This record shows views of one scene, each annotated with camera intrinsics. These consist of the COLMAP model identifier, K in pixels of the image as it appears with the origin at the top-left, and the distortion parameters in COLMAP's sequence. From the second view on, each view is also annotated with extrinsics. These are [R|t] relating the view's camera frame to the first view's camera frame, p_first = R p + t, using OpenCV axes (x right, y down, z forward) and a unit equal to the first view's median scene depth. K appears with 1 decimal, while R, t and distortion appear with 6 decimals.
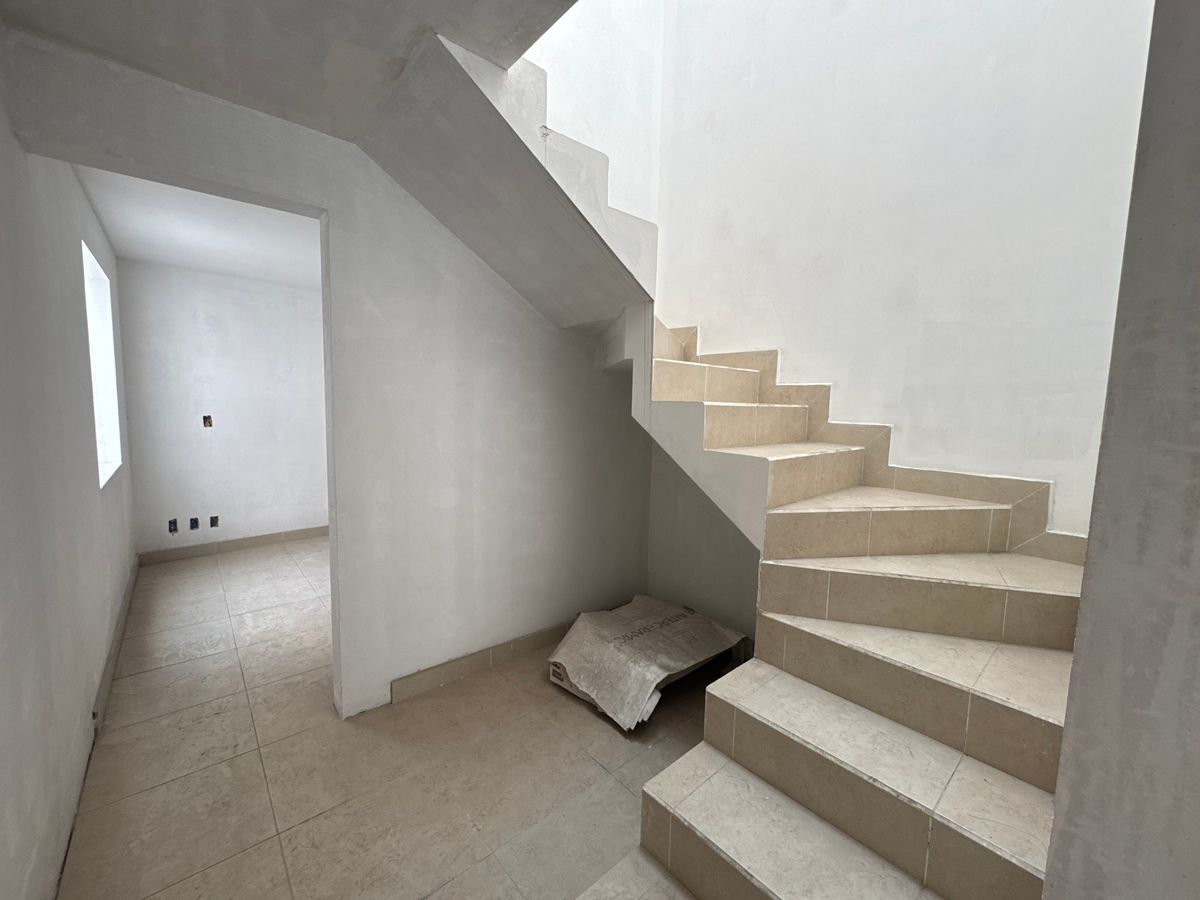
lens RADIAL K [[482.4, 0, 602.6], [0, 482.4, 442.9], [0, 0, 1]] dist [-0.000940, -0.000219]
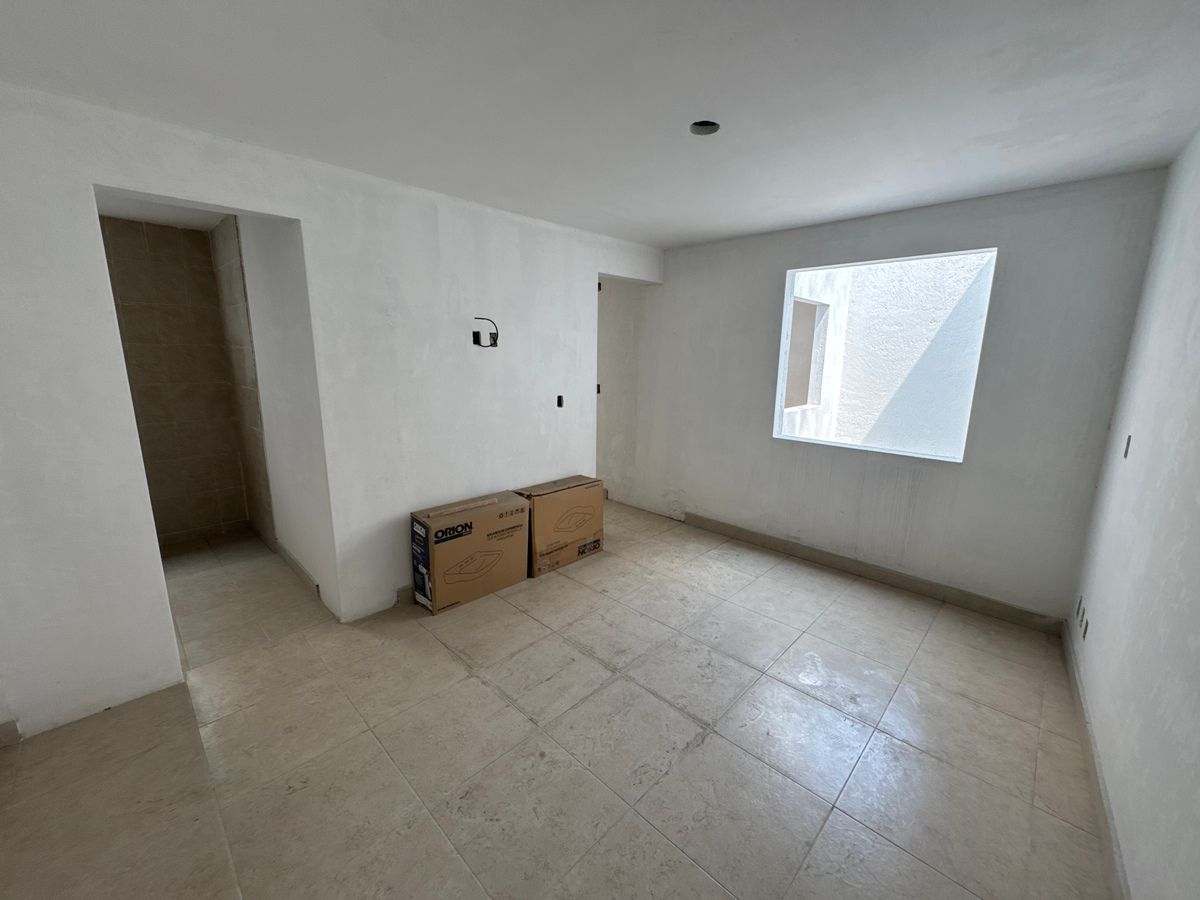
lens RADIAL K [[482.4, 0, 600.7], [0, 482.4, 449.2], [0, 0, 1]] dist [-0.000940, -0.000219]
pose [[-0.996384, -0.021766, -0.082125, -0.229904], [-0.044001, 0.959092, 0.279656, -0.164196], [0.072678, 0.282258, -0.956581, 1.487373]]
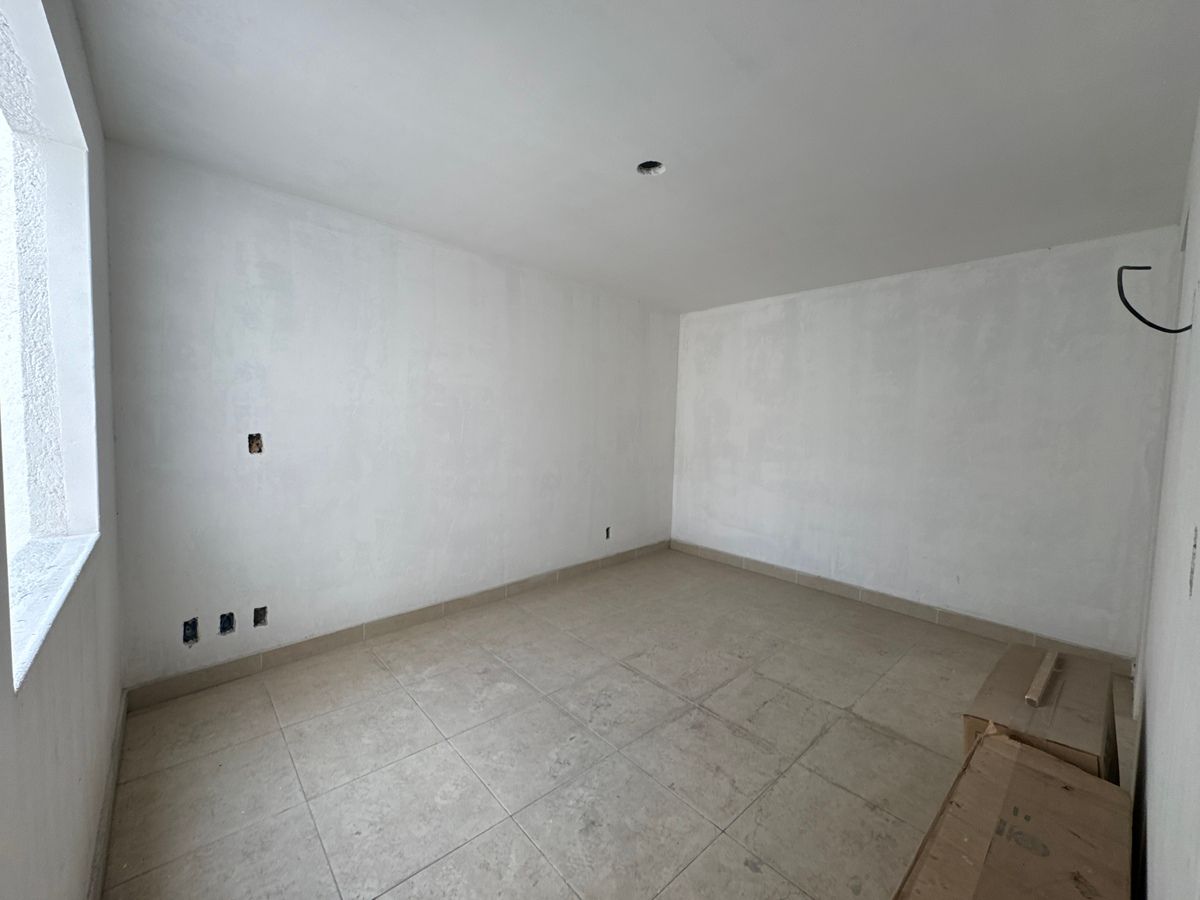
lens RADIAL K [[482.4, 0, 600.8], [0, 482.4, 444.1], [0, 0, 1]] dist [-0.000940, -0.000219]
pose [[0.999915, 0.002582, 0.012748, -0.425141], [-0.002142, 0.999406, -0.034398, -0.025879], [-0.012829, 0.034368, 0.999327, 0.429915]]
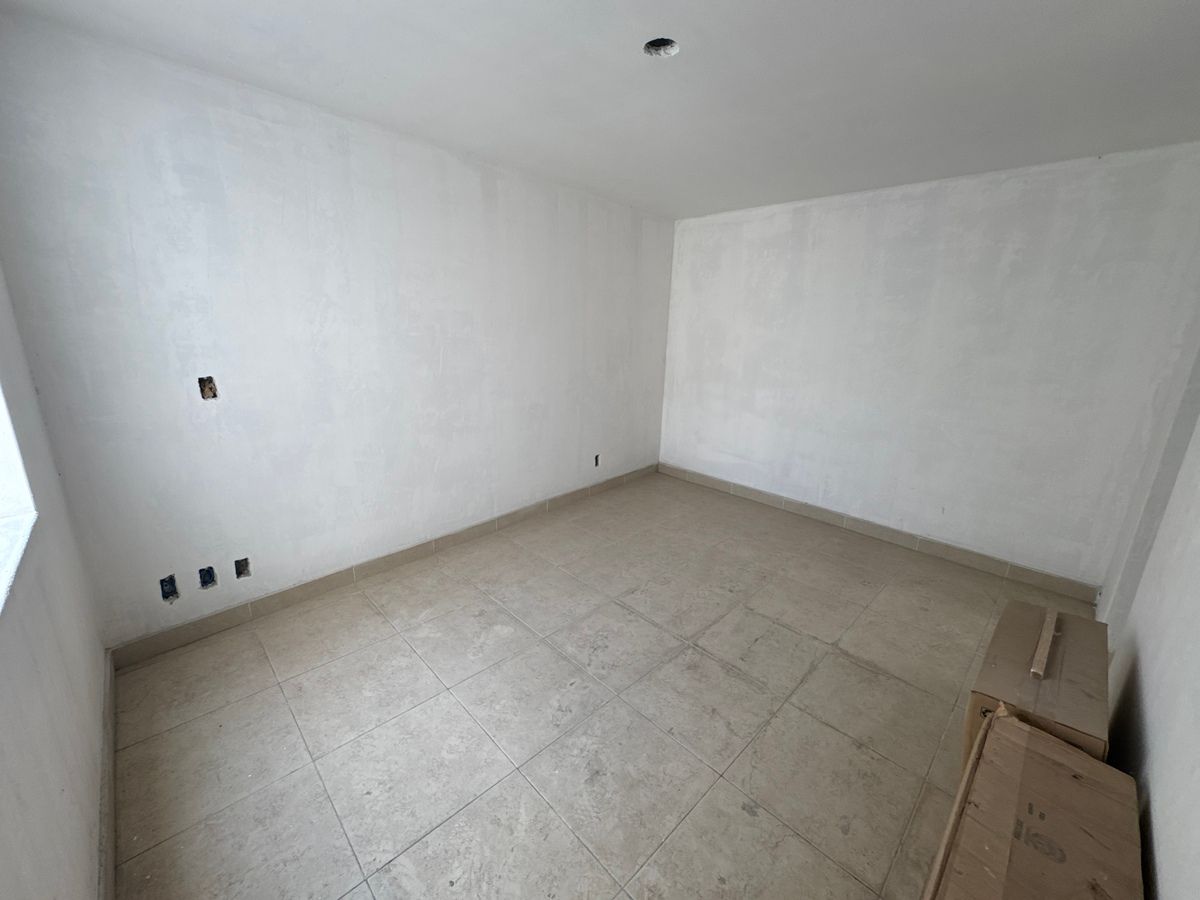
lens RADIAL K [[482.4, 0, 601.4], [0, 482.4, 445.5], [0, 0, 1]] dist [-0.000940, -0.000219]
pose [[0.998500, -0.007303, 0.054262, -0.442586], [-0.001703, 0.986441, 0.164108, -0.071512], [-0.054725, -0.163955, 0.984949, 0.476012]]
